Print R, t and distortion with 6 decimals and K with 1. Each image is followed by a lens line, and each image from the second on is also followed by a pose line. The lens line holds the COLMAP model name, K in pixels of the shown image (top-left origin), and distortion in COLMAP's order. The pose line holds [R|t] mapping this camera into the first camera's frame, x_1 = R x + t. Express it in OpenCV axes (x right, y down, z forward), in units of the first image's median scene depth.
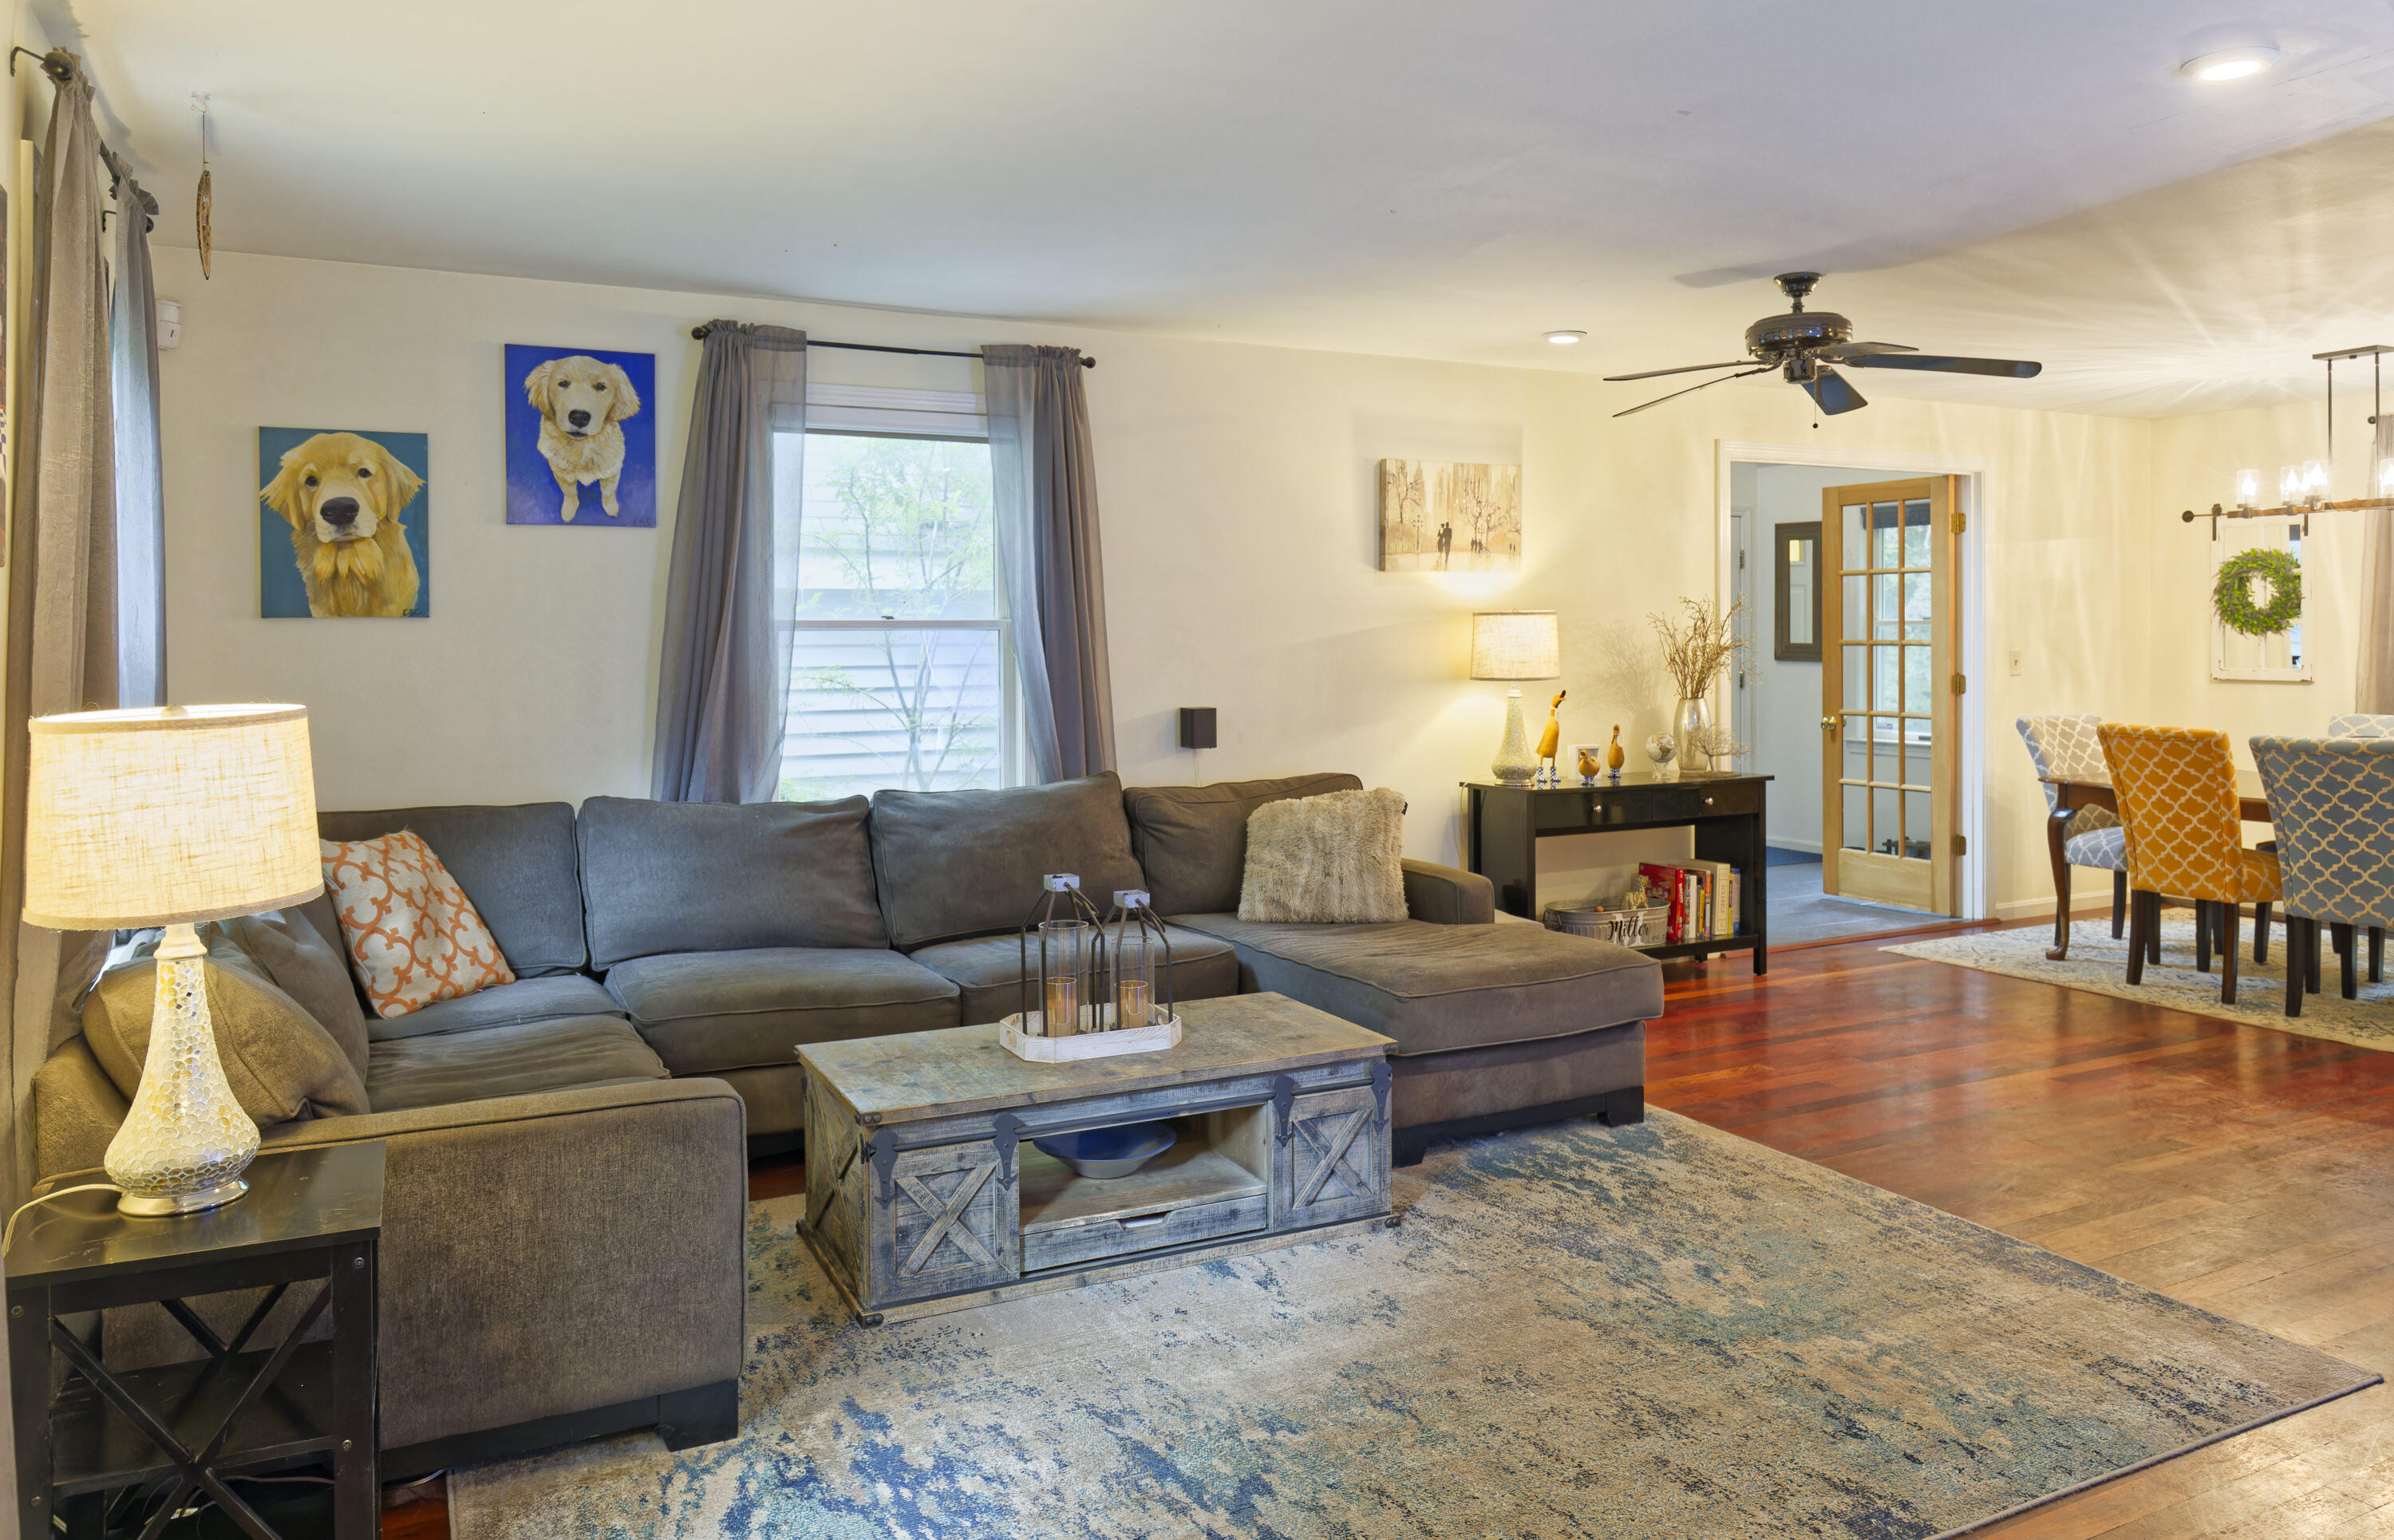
lens RADIAL K [[1698.7, 0, 1228.5], [0, 1698.7, 654.3], [0, 0, 1]] dist [0.006572, 0.004280]
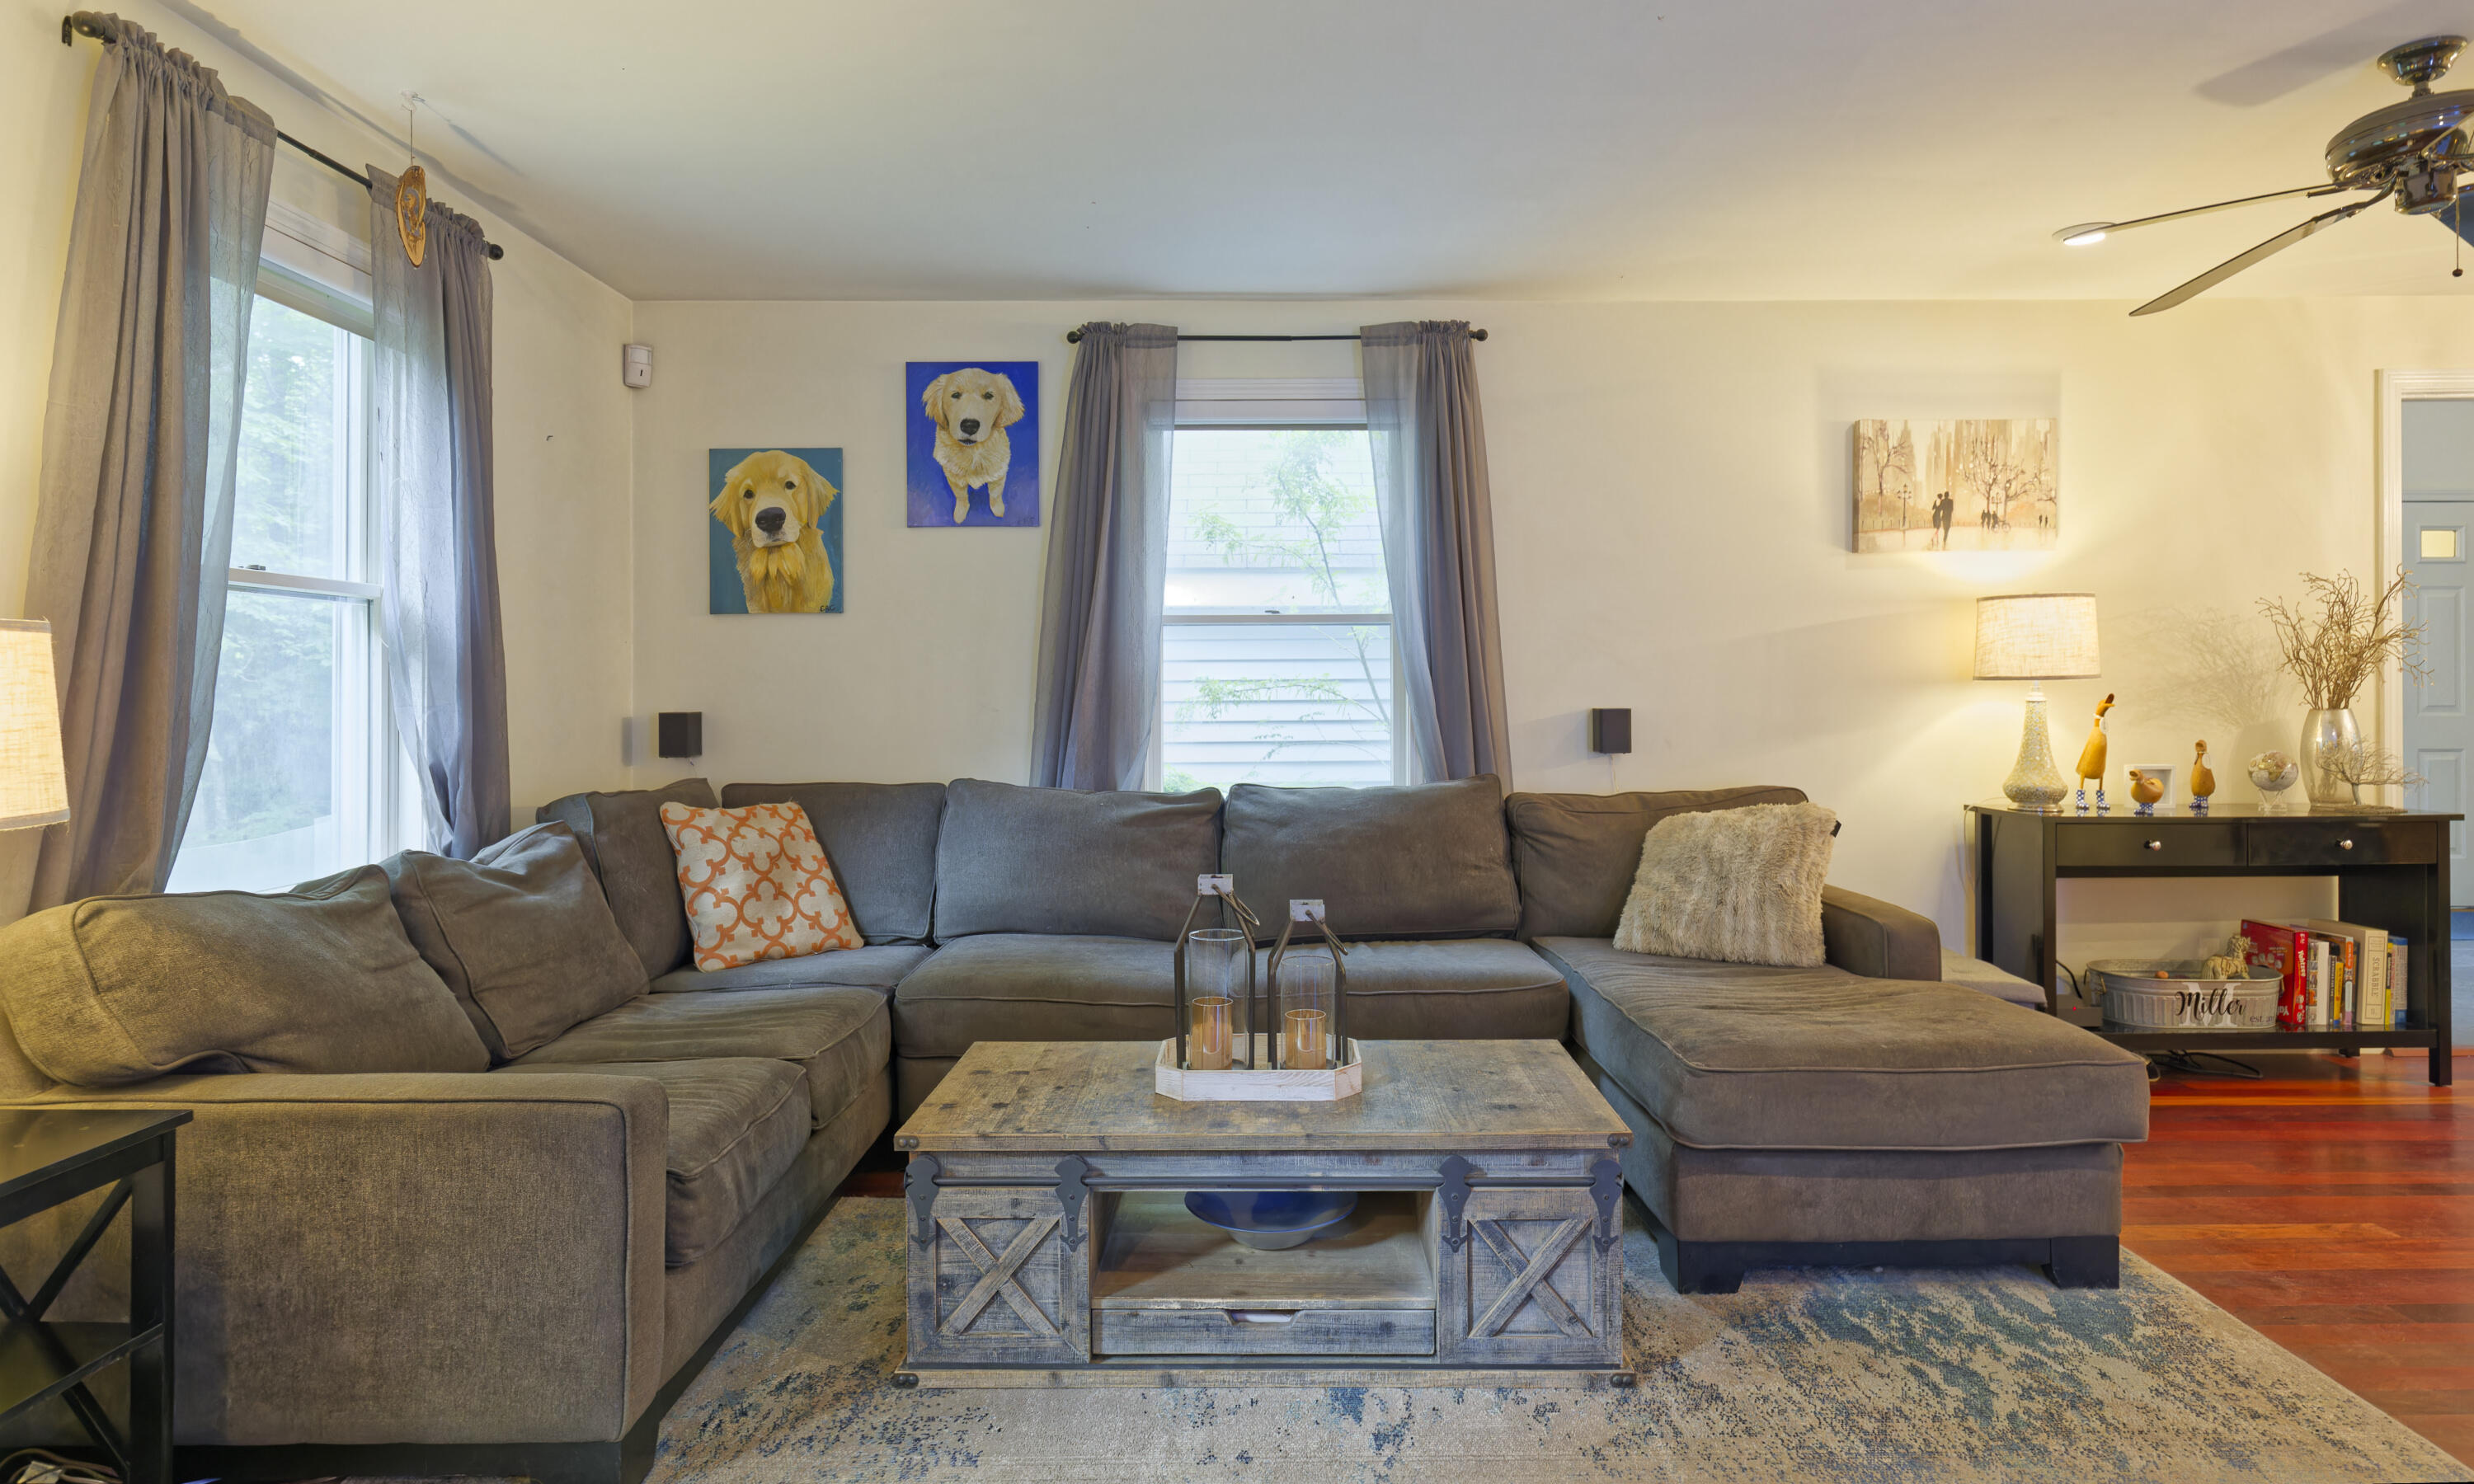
lens RADIAL K [[1399.0, 0, 1236.7], [0, 1399.0, 687.0], [0, 0, 1]] dist [0.012318, -0.003838]
pose [[0.888906, -0.000205, -0.458090, 0.174260], [-0.004193, 0.999954, -0.008584, 0.032650], [0.458071, 0.009551, 0.888864, 0.297965]]
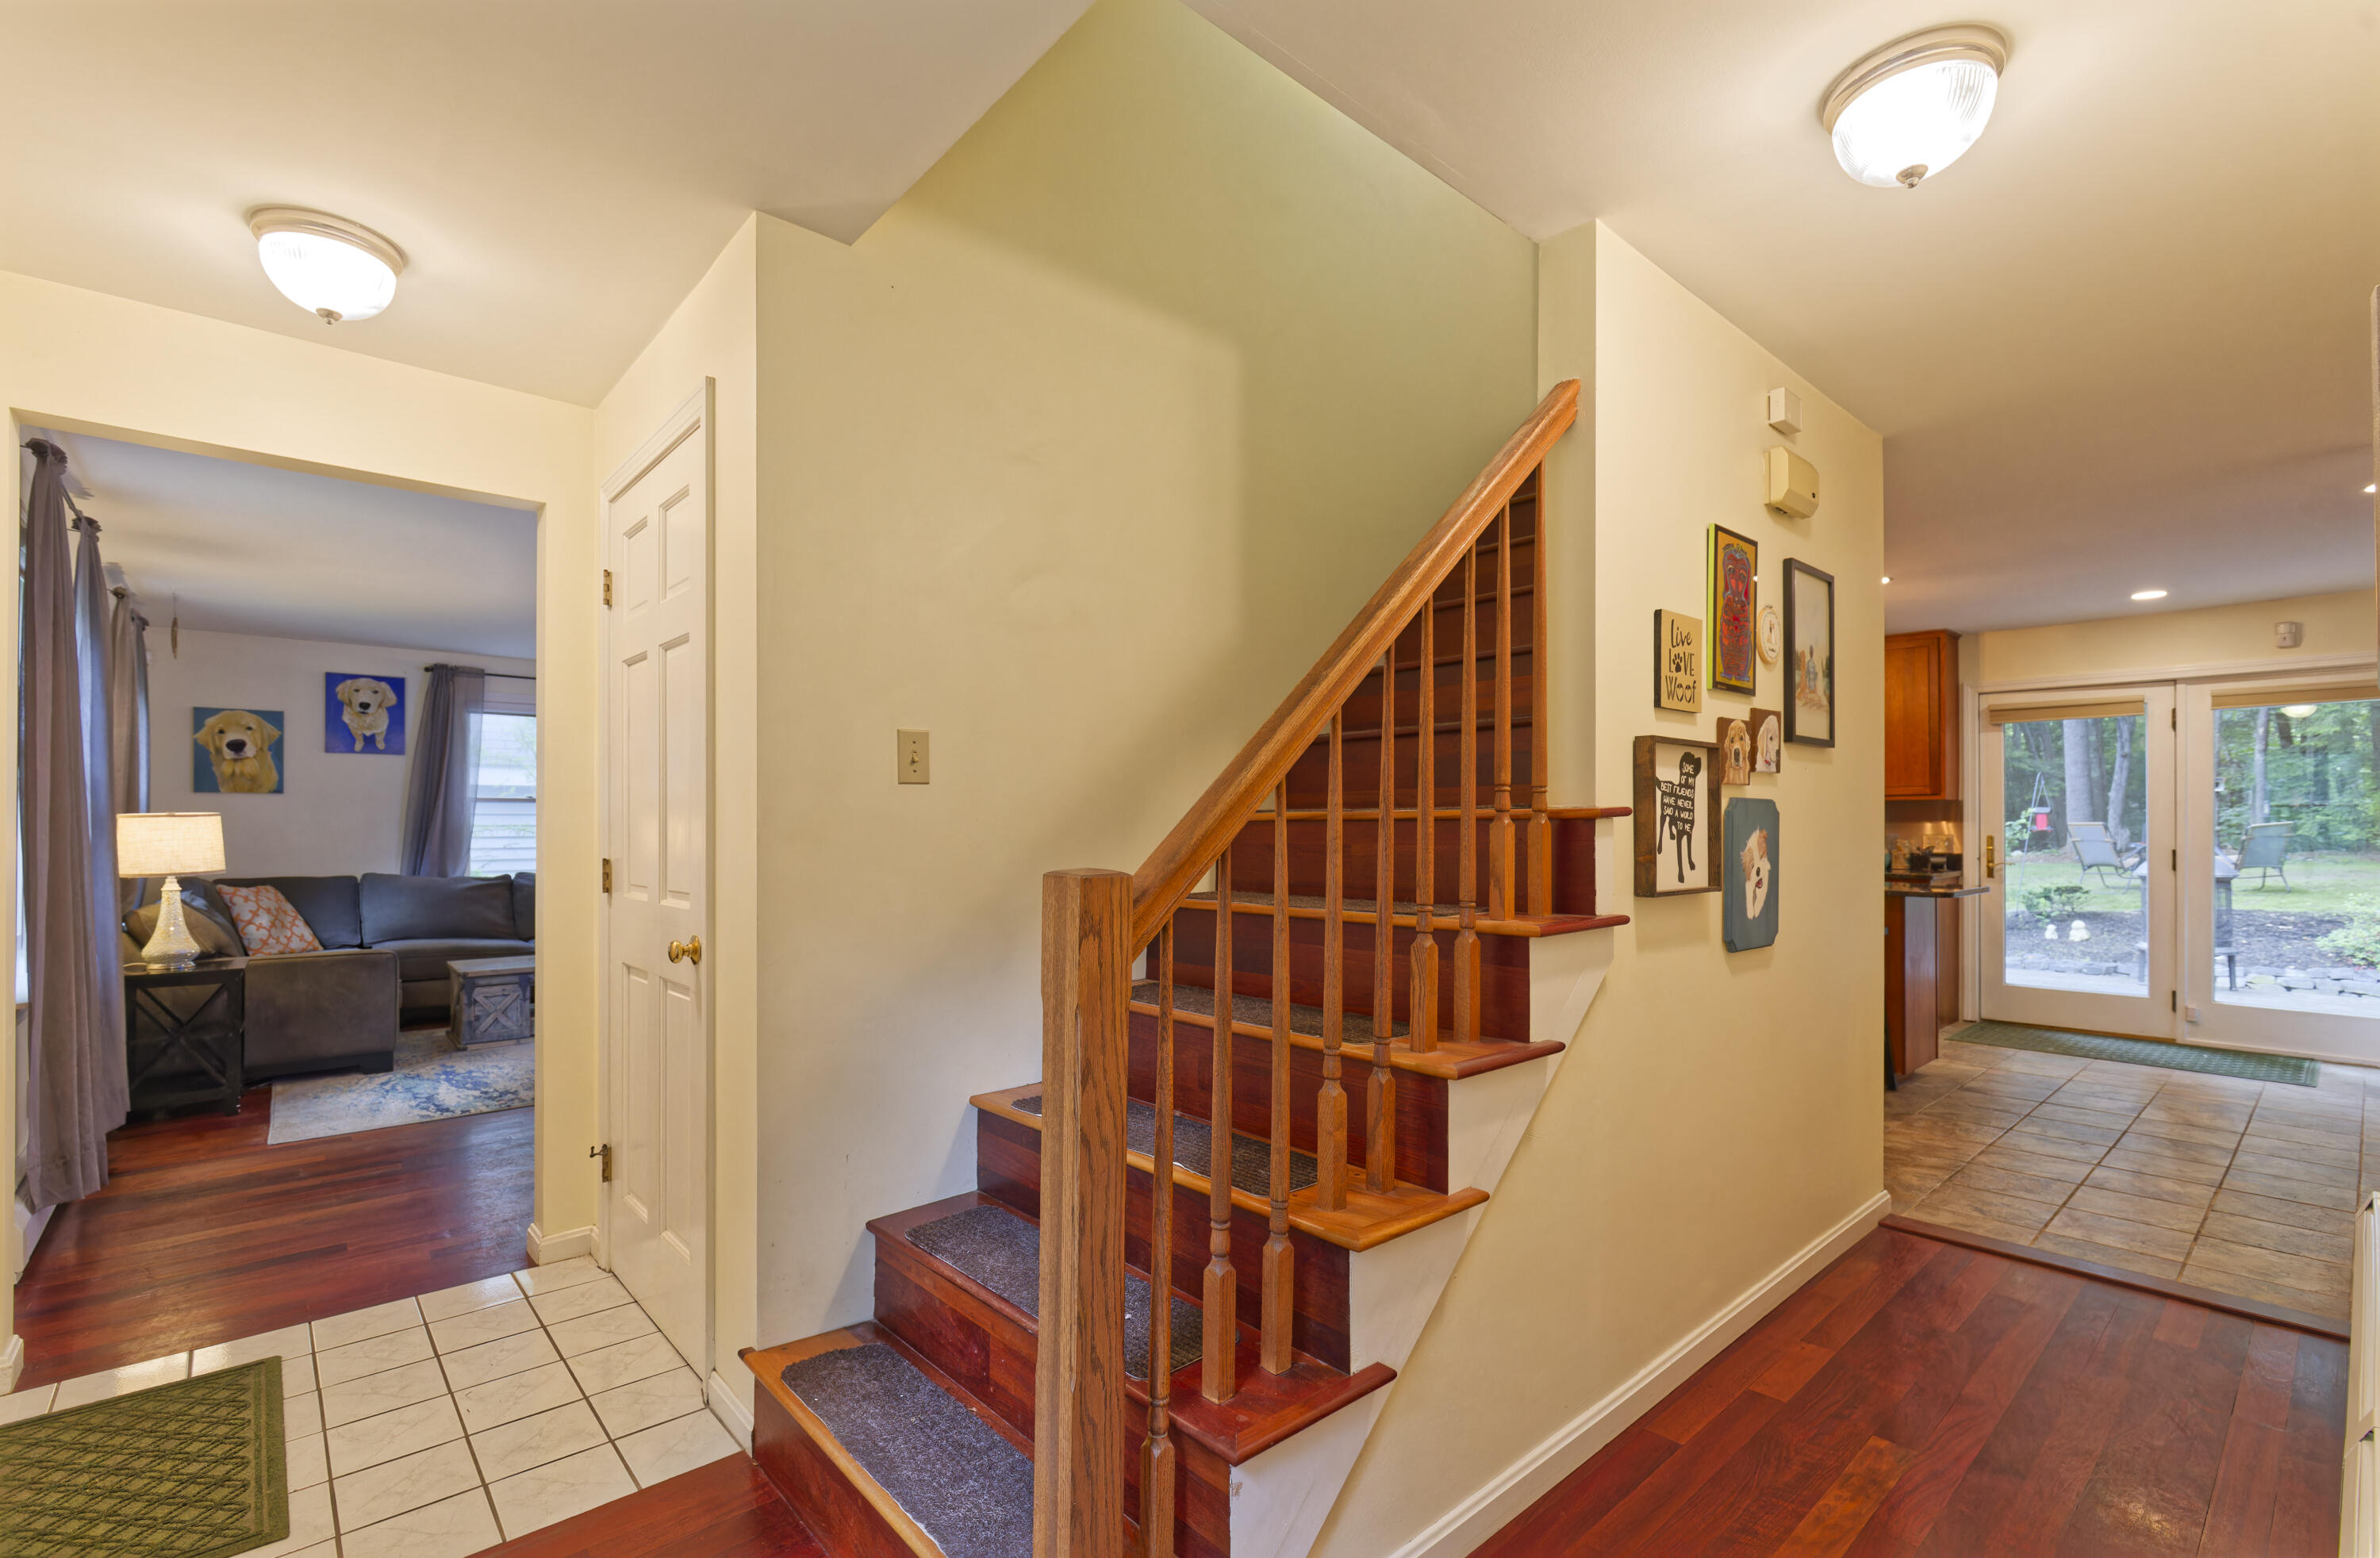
lens RADIAL K [[1048.6, 0, 1191.6], [0, 1048.6, 821.8], [0, 0, 1]] dist [0.002366, -0.001644]
pose [[0.968075, 0.003918, 0.250631, 0.332358], [0.000188, 0.999866, -0.016360, 0.037445], [-0.250662, 0.015885, 0.967944, -0.618770]]
